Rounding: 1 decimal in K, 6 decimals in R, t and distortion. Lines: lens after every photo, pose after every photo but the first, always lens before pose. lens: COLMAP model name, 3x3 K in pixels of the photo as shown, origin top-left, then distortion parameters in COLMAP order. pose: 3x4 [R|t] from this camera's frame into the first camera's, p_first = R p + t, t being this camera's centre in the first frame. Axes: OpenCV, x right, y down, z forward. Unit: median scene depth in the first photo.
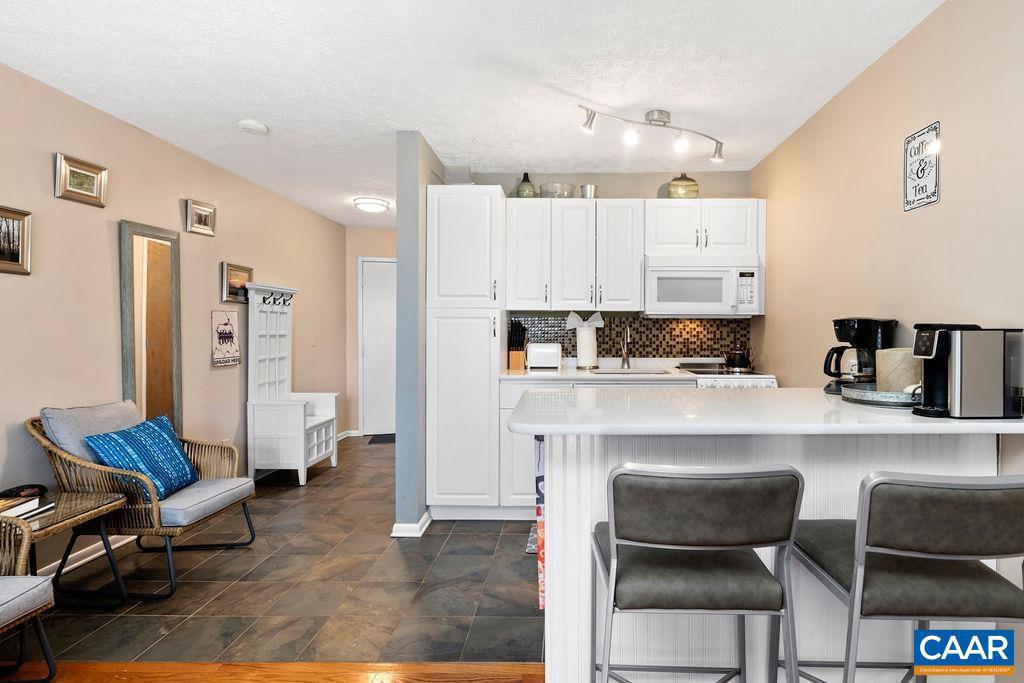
lens RADIAL K [[518.0, 0, 561.0], [0, 518.0, 330.0], [0, 0, 1]] dist [-0.000323, 0.000134]
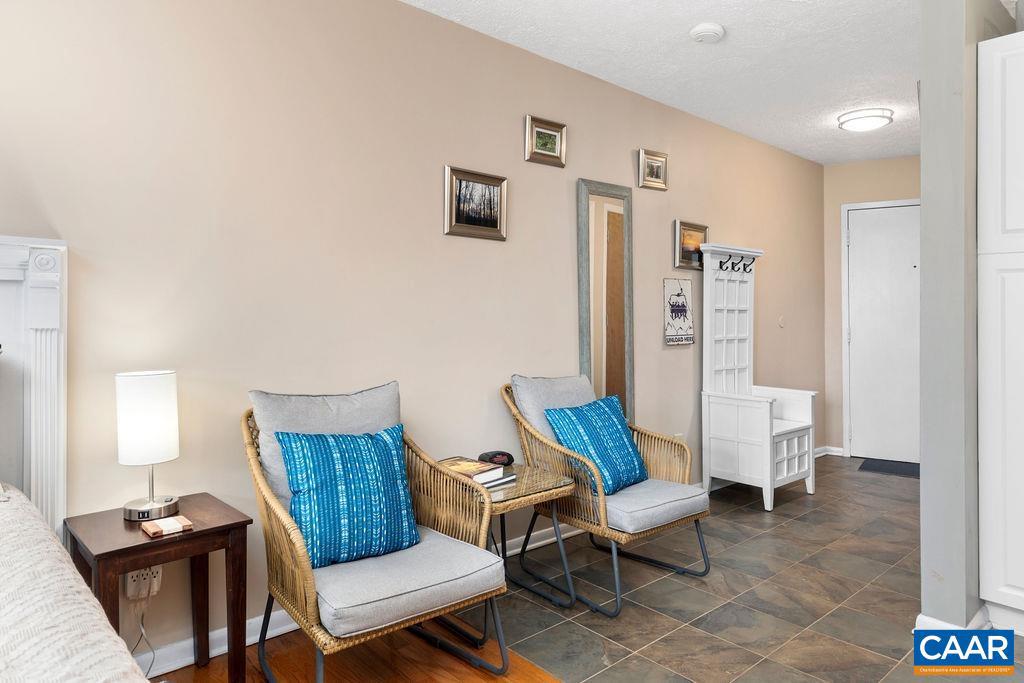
lens RADIAL K [[636.4, 0, 510.3], [0, 636.4, 309.2], [0, 0, 1]] dist [0.004936, 0.000460]
pose [[0.666398, -0.007276, -0.745561, -0.080513], [-0.003499, 0.999911, -0.012885, 0.031288], [0.745588, 0.011195, 0.666313, 0.144341]]
